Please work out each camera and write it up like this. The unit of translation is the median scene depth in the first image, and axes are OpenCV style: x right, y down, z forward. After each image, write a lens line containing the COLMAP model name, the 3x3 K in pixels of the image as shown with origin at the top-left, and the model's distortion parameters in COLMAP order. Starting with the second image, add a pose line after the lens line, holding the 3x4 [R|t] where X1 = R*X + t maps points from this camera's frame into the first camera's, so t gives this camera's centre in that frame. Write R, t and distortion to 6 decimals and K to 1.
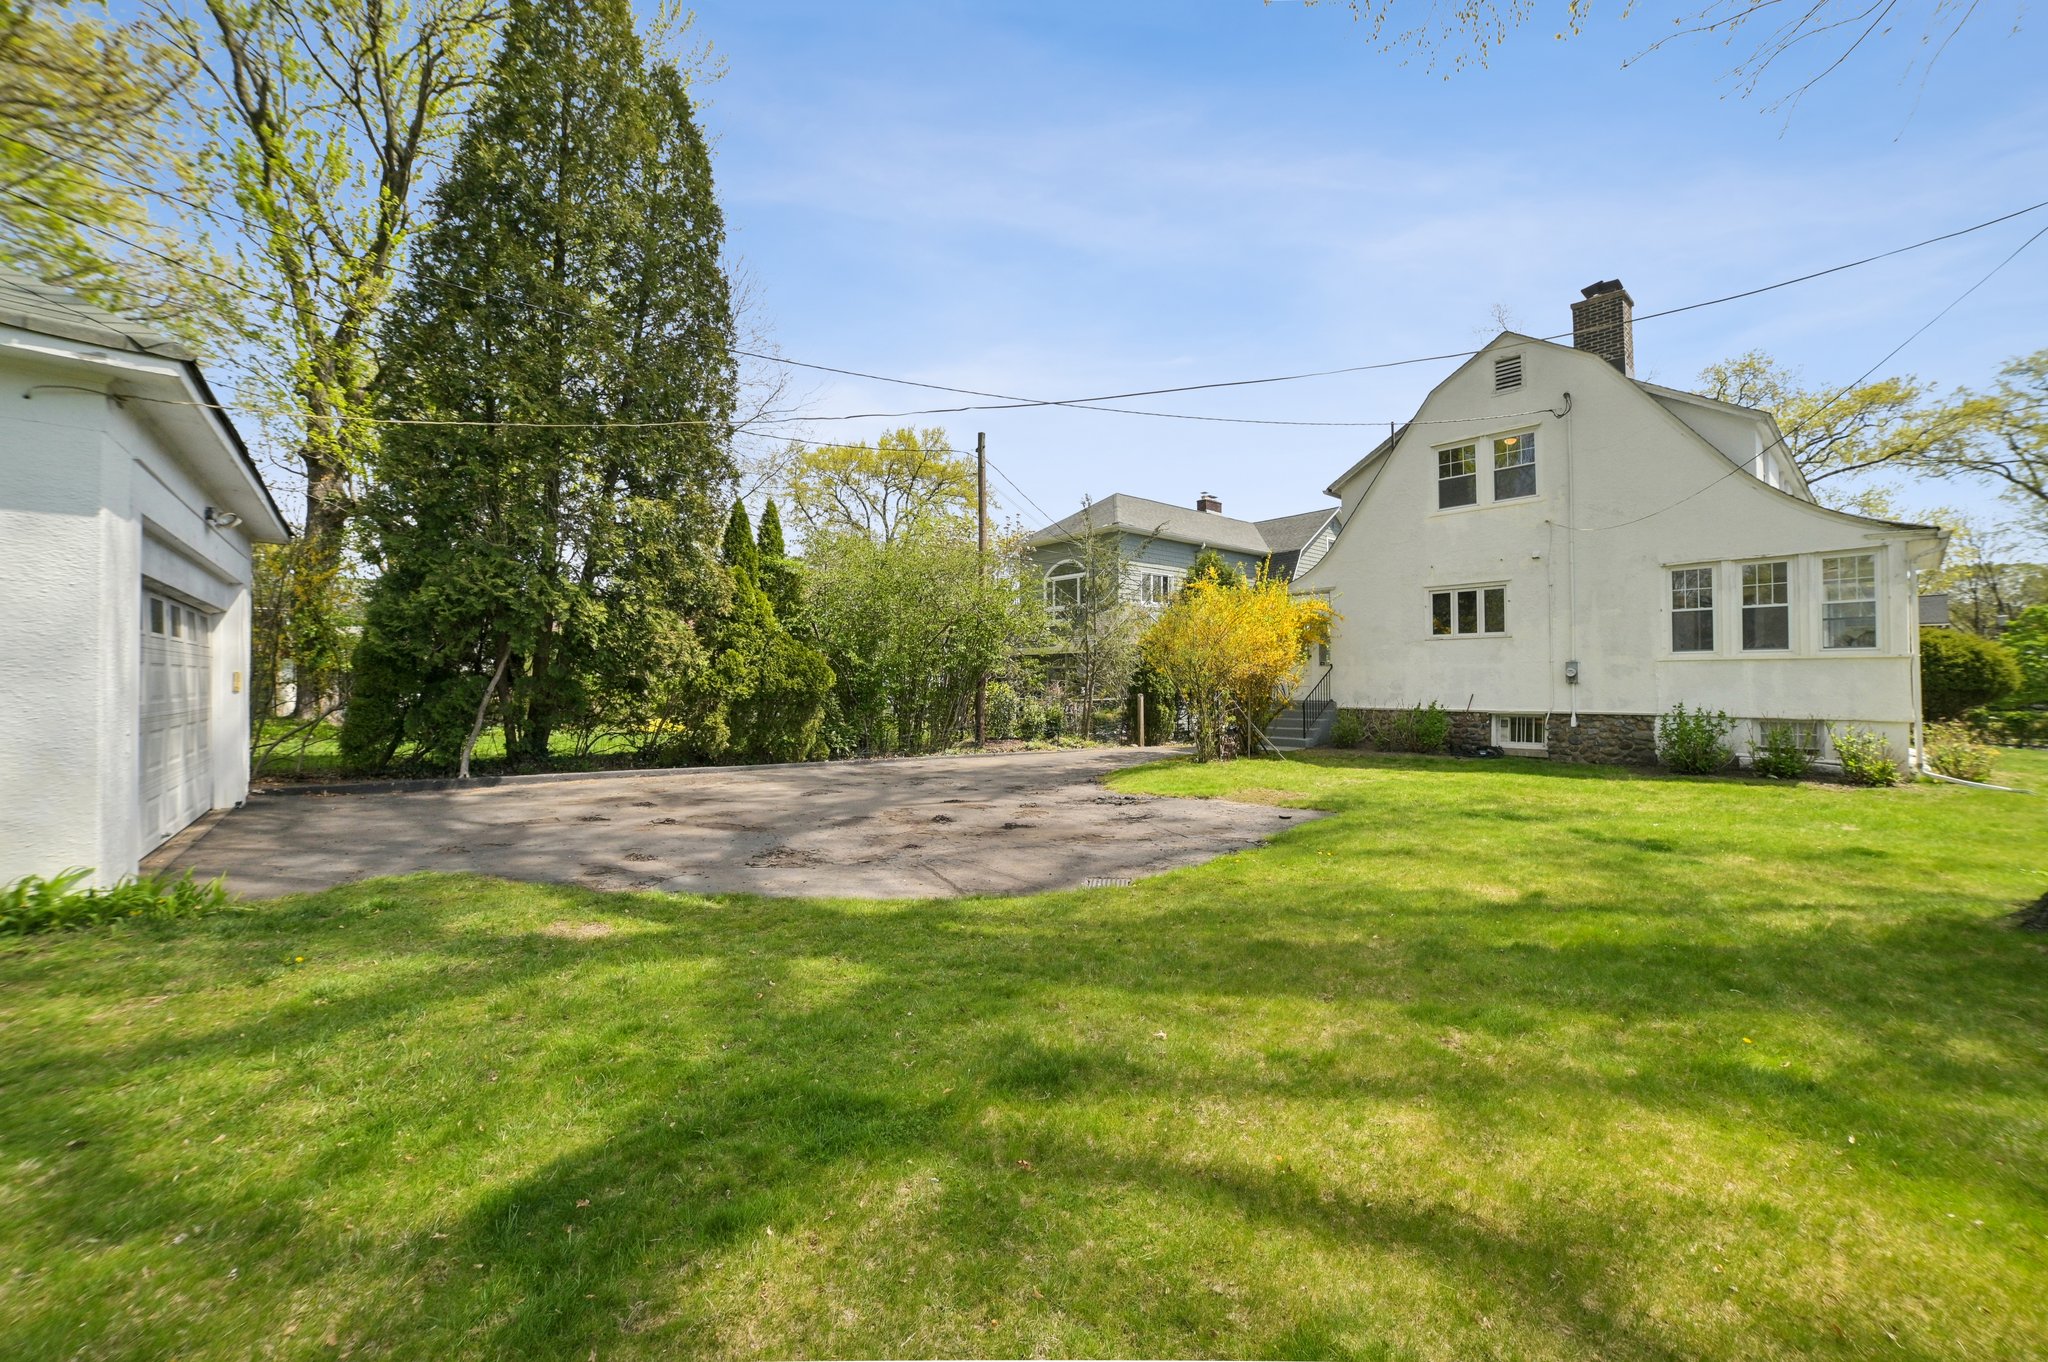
lens RADIAL K [[802.1, 0, 1020.2], [0, 802.1, 705.1], [0, 0, 1]] dist [-0.089262, 0.023887]
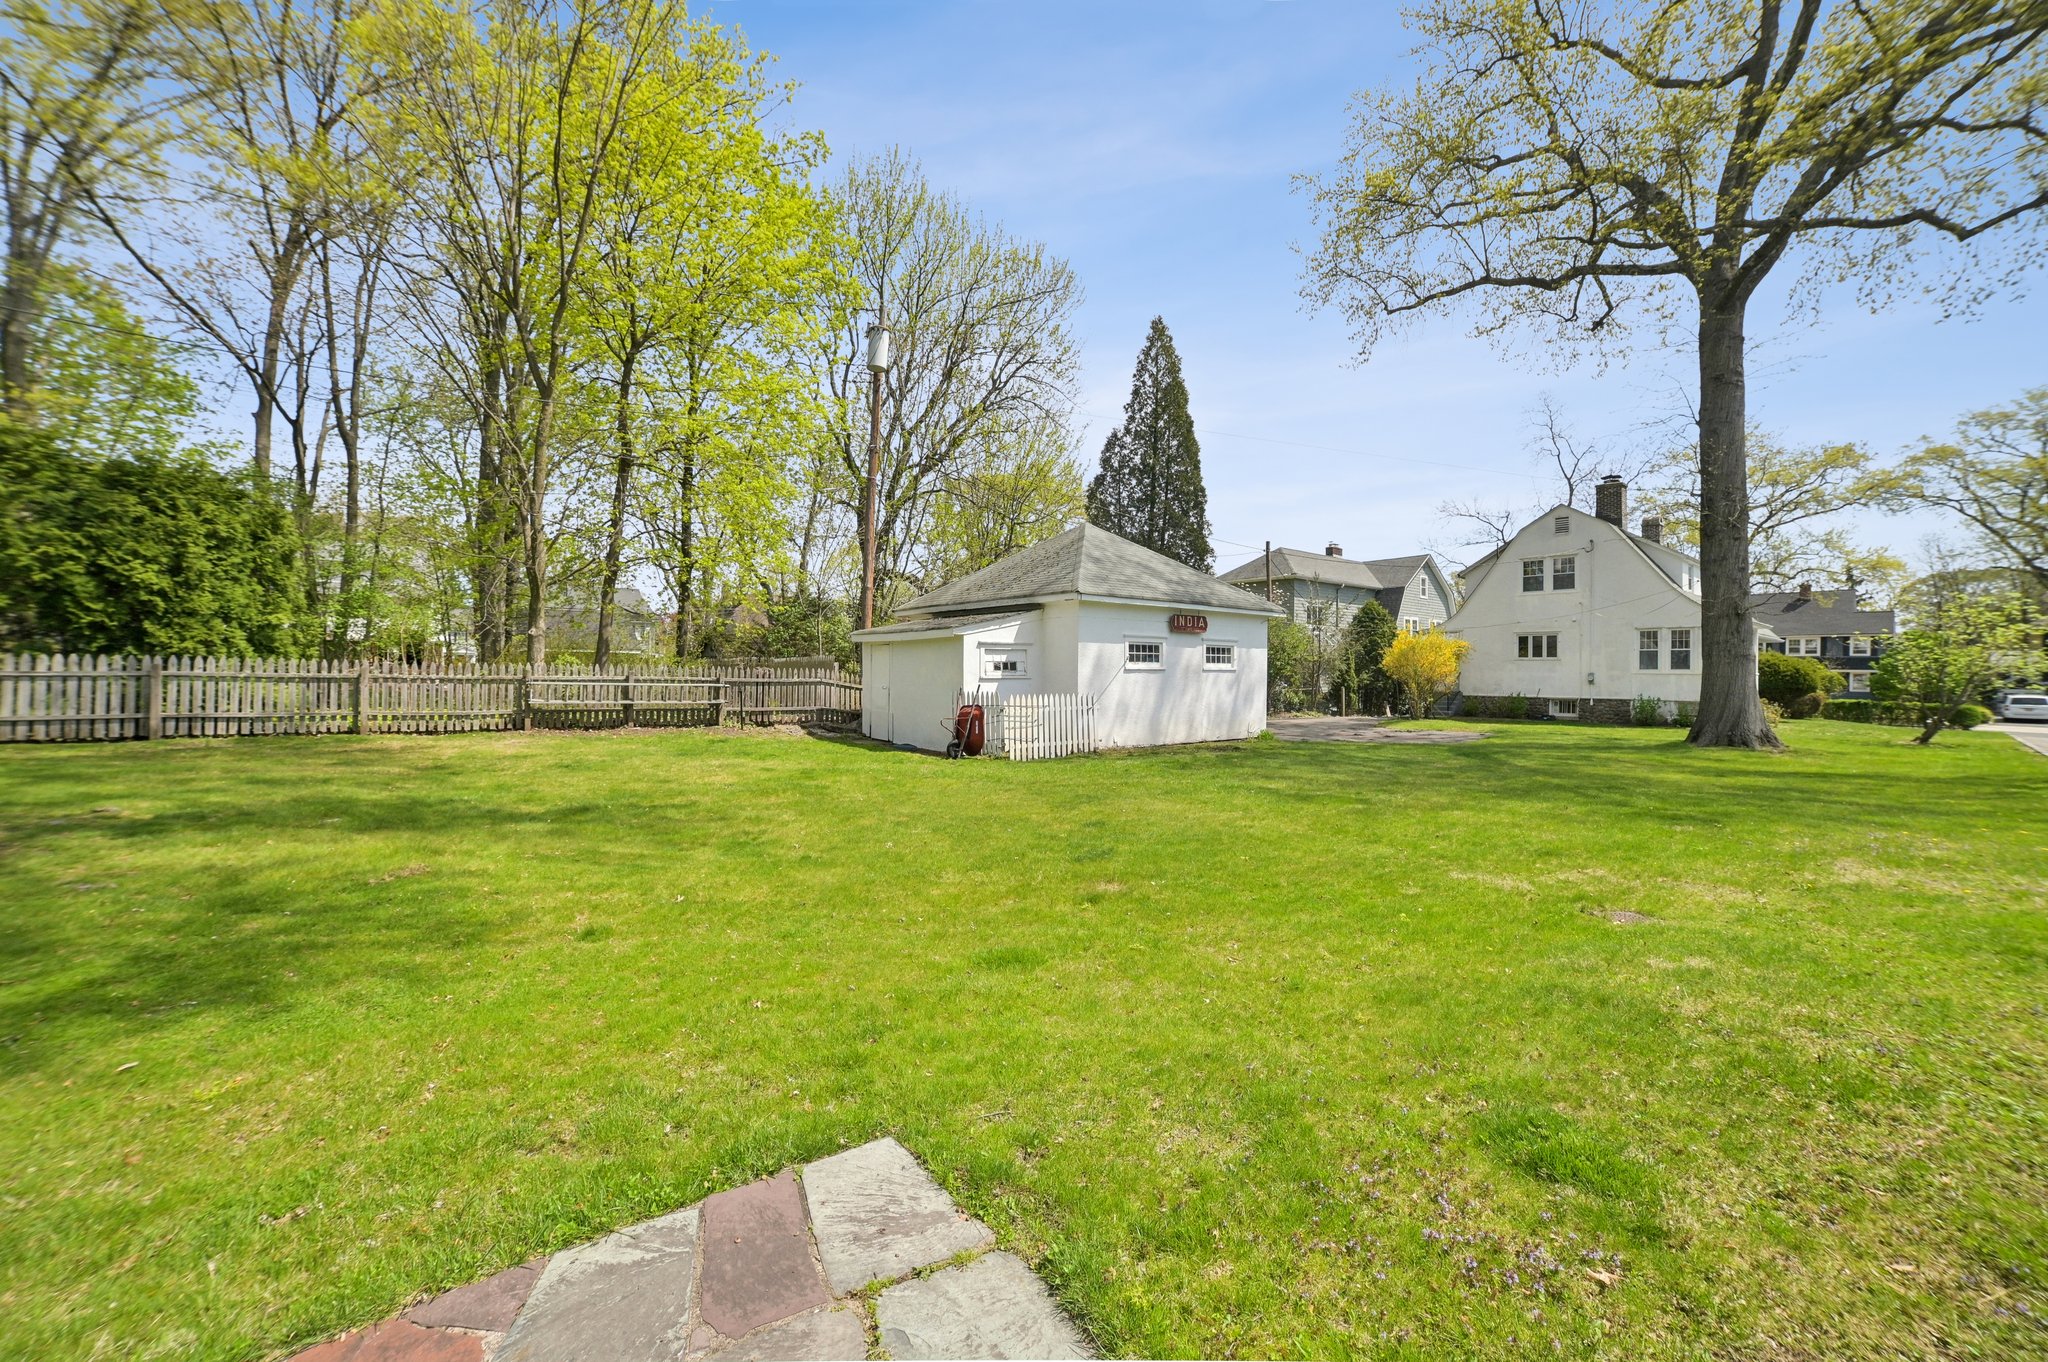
lens RADIAL K [[802.1, 0, 1020.2], [0, 802.1, 705.1], [0, 0, 1]] dist [-0.089262, 0.023887]
pose [[0.999715, 0.005096, -0.023306, -0.664374], [-0.004798, 0.999906, 0.012819, 0.008170], [0.023369, -0.012704, 0.999646, -0.952574]]
